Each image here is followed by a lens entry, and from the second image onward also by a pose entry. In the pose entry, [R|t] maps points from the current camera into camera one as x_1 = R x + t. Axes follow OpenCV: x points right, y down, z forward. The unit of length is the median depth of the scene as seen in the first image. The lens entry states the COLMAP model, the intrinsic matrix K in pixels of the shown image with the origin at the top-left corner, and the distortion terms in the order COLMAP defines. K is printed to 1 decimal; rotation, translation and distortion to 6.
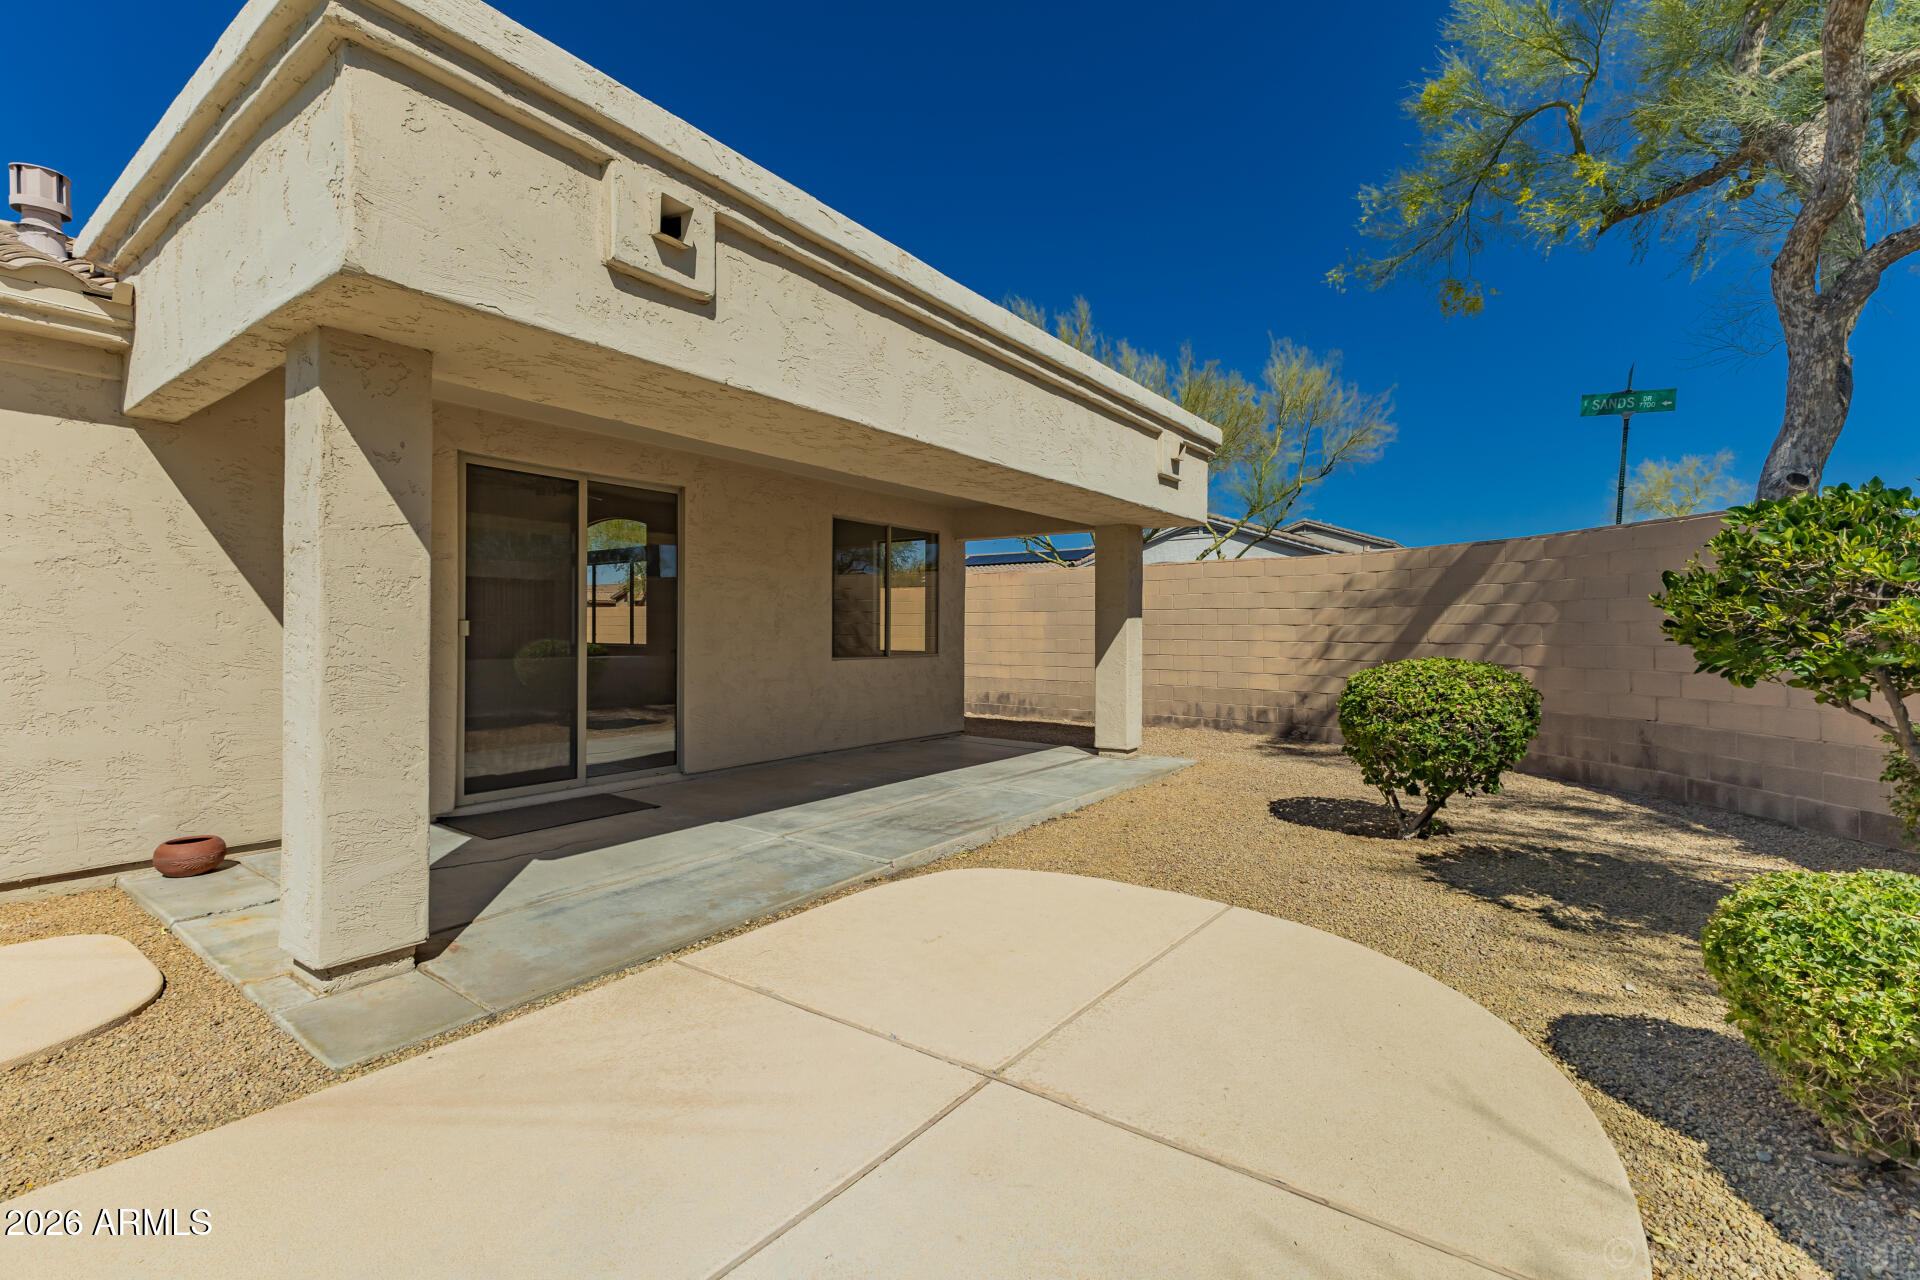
lens RADIAL K [[836.3, 0, 968.6], [0, 836.3, 631.9], [0, 0, 1]] dist [0.012899, -0.000543]
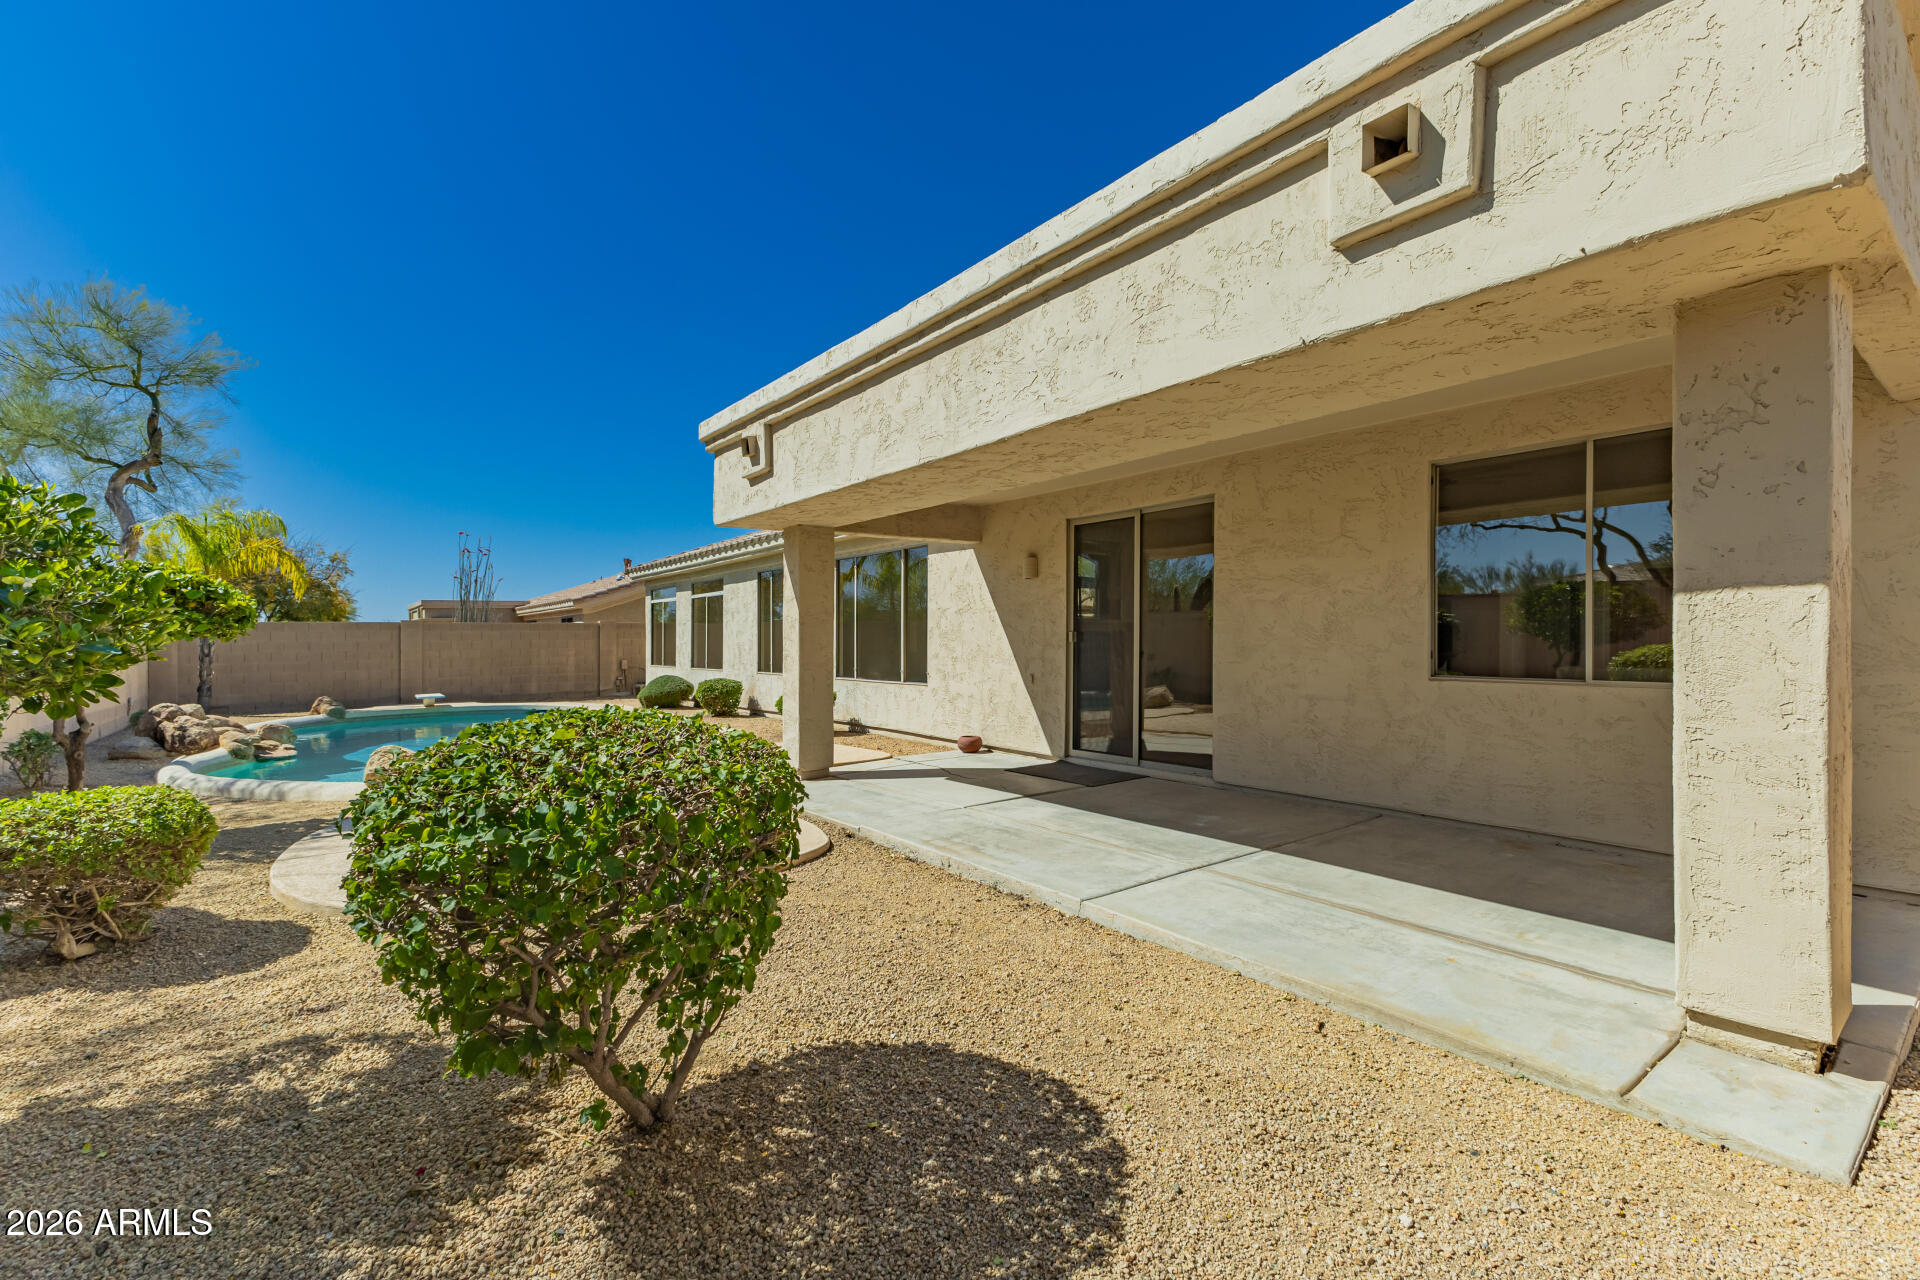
lens RADIAL K [[836.3, 0, 965.9], [0, 836.3, 644.7], [0, 0, 1]] dist [0.012899, -0.000543]
pose [[-0.281177, 0.011184, -0.959591, 0.698129], [0.012773, 0.999887, 0.007911, -0.004983], [0.959571, -0.010032, -0.281288, 0.993972]]
